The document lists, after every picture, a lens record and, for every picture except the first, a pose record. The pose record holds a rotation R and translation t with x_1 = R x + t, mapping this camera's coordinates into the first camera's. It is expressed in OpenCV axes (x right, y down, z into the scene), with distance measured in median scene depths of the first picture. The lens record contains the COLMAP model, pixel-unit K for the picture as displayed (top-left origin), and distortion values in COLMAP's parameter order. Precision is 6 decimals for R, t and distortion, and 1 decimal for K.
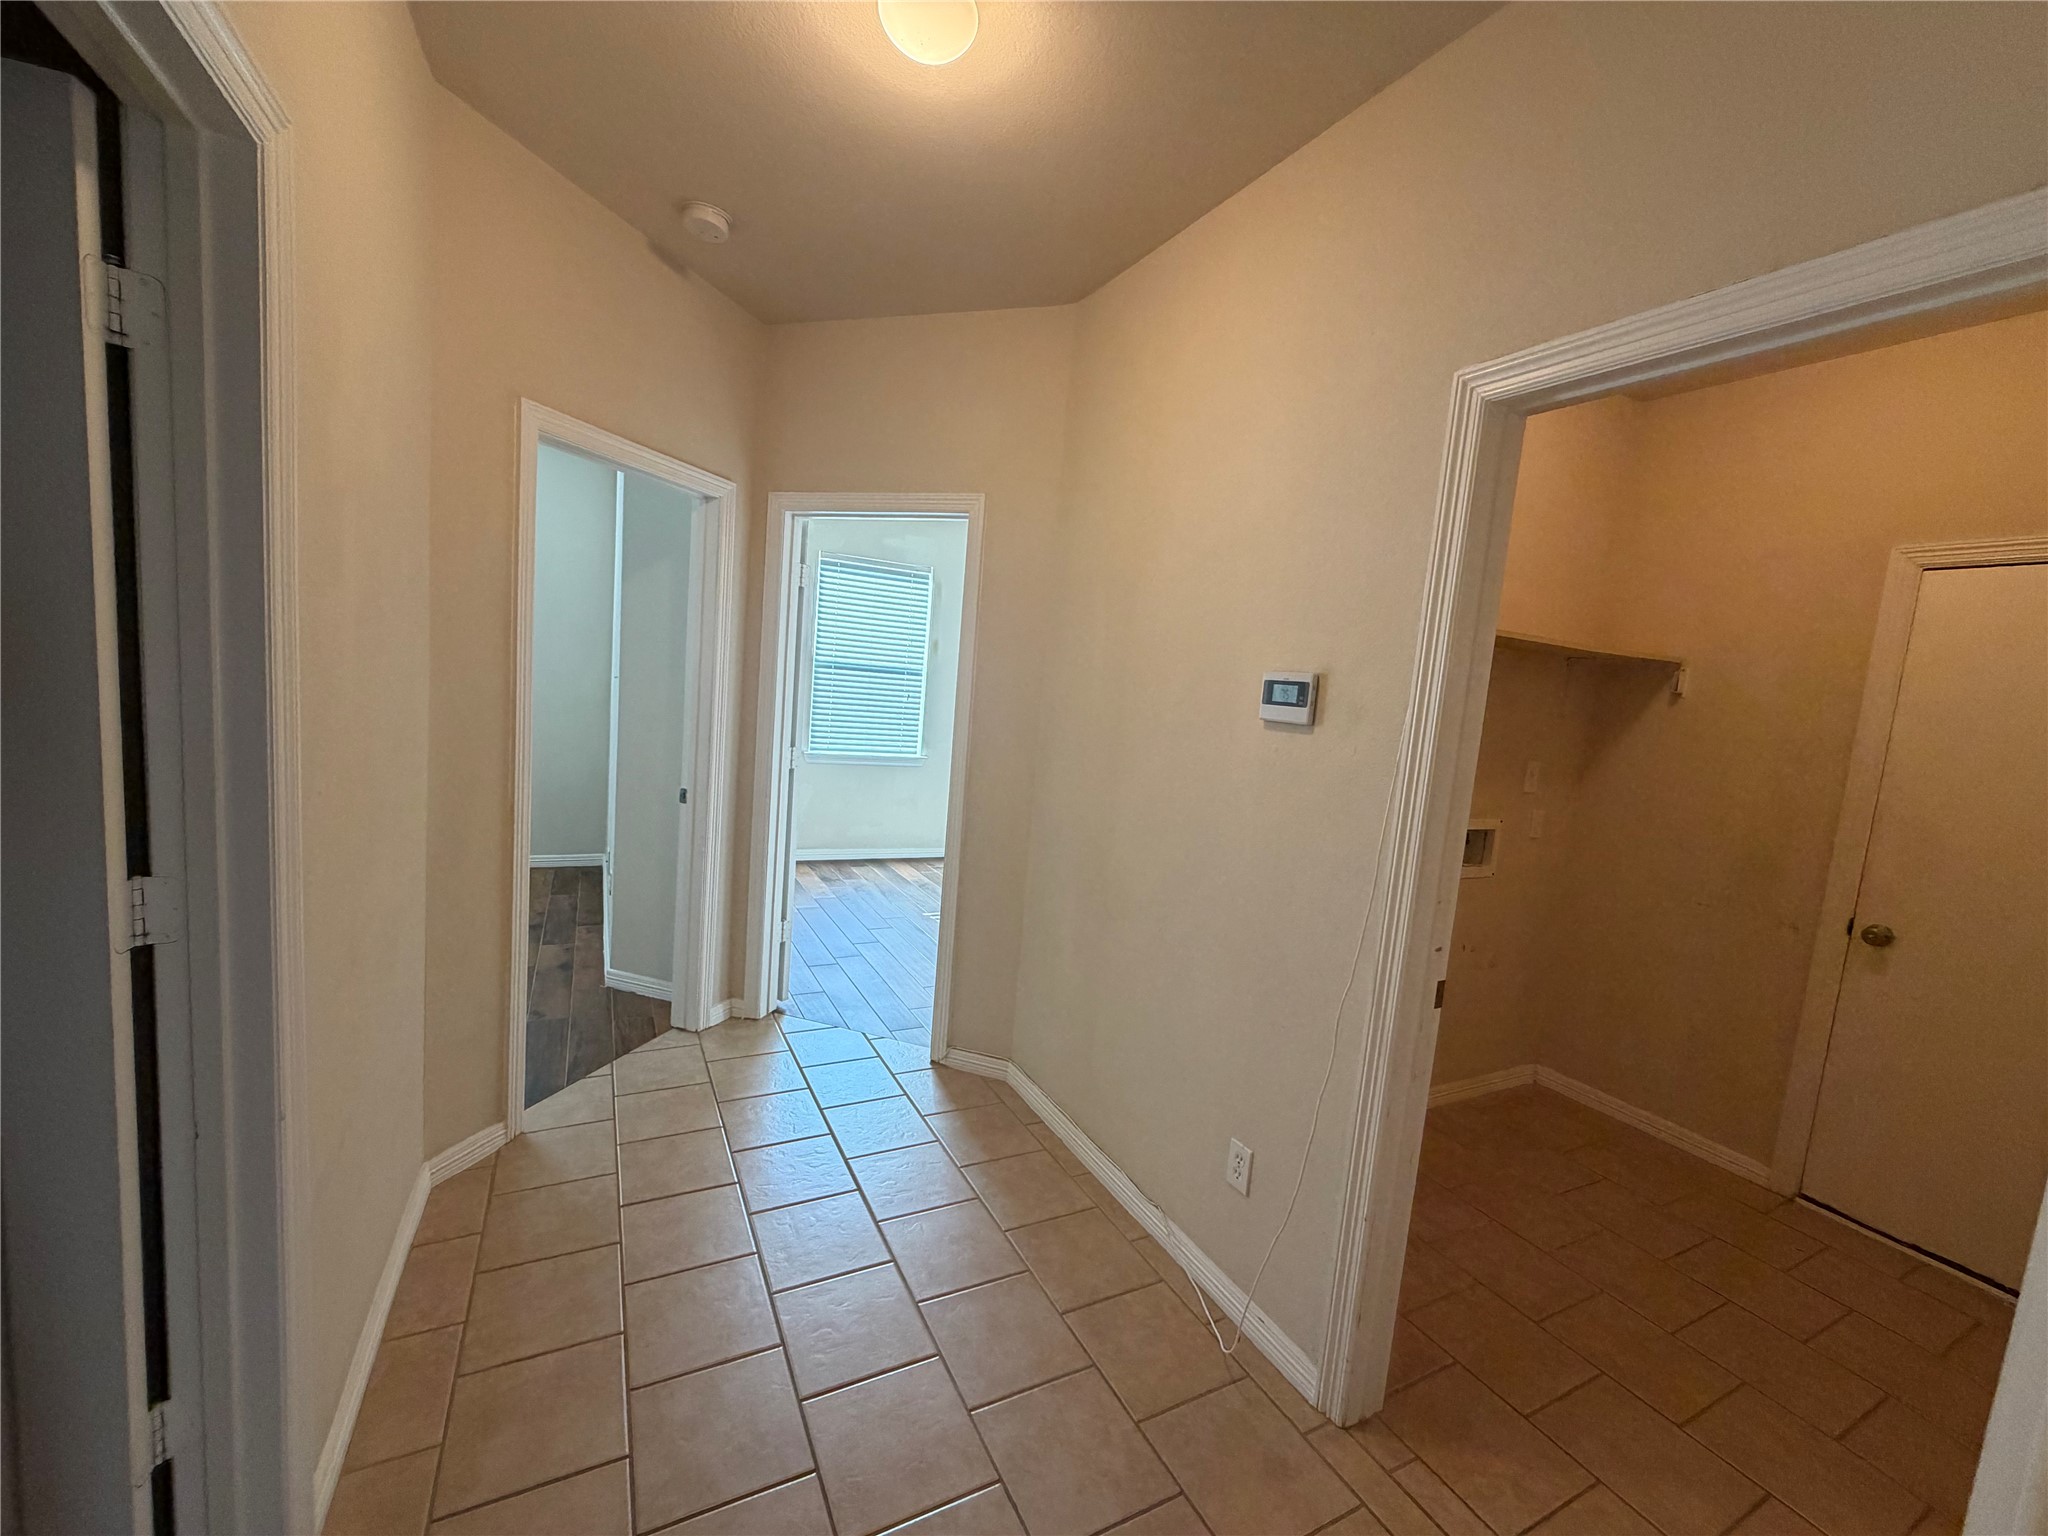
lens RADIAL K [[818.6, 0, 1025.5], [0, 818.6, 768.1], [0, 0, 1]] dist [0.000133, -0.000461]
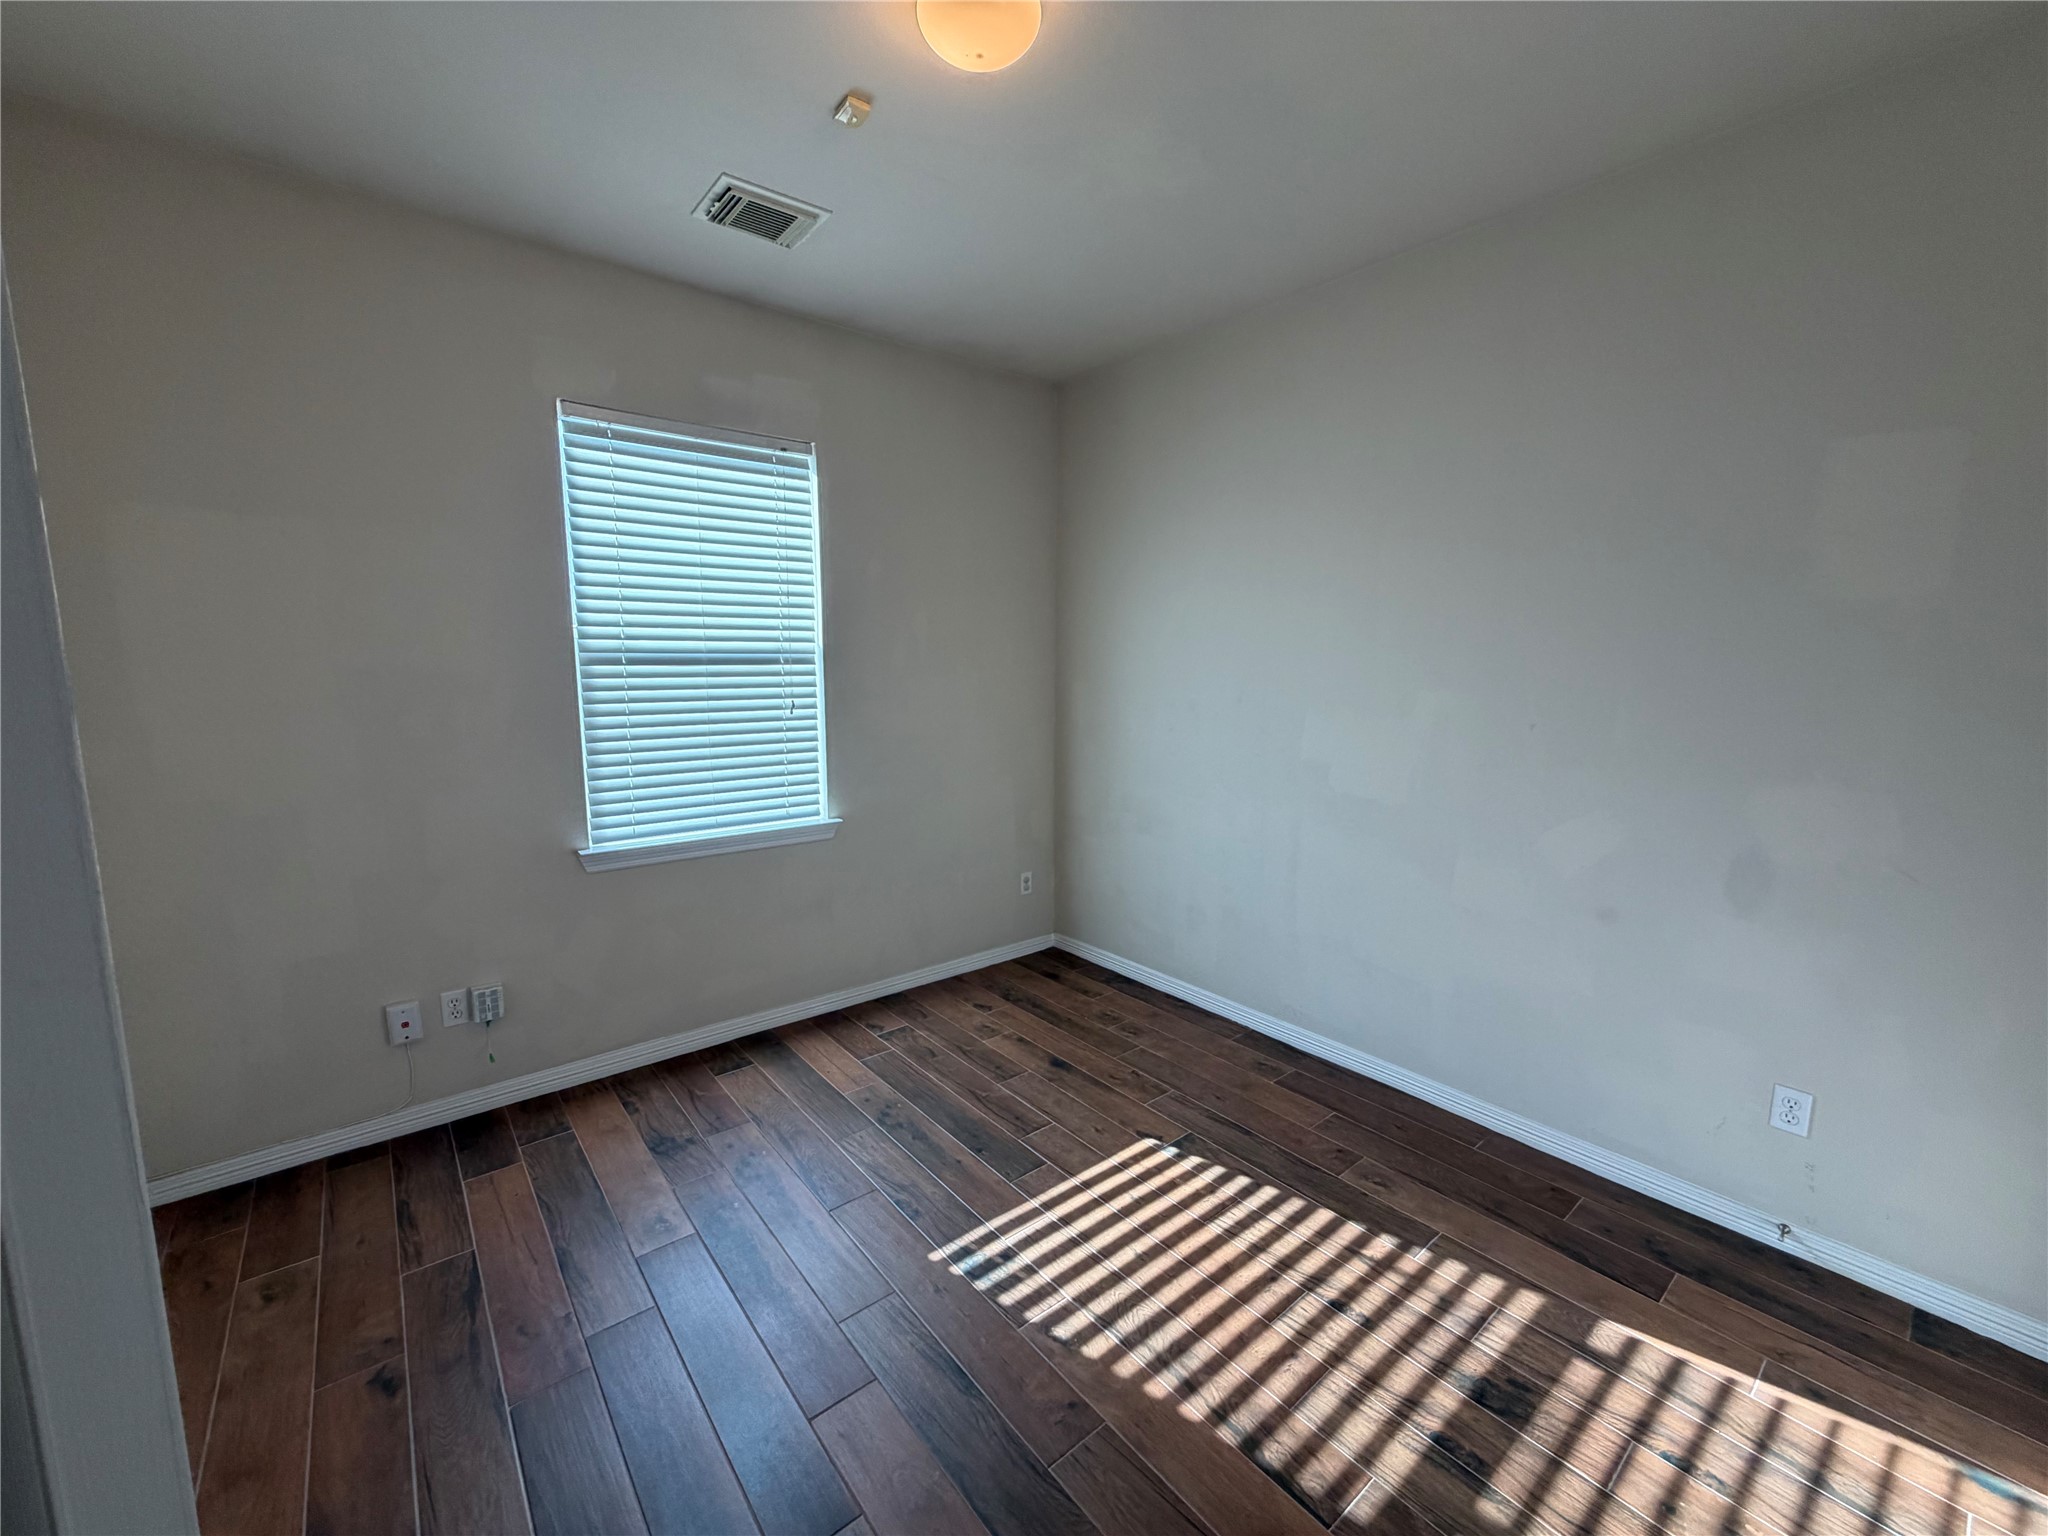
lens RADIAL K [[818.6, 0, 1017.2], [0, 818.6, 771.1], [0, 0, 1]] dist [0.000133, -0.000461]
pose [[0.977265, -0.108441, 0.182193, -0.104715], [0.100630, 0.993584, 0.051612, -0.060534], [-0.186621, -0.032104, 0.981907, 0.483988]]
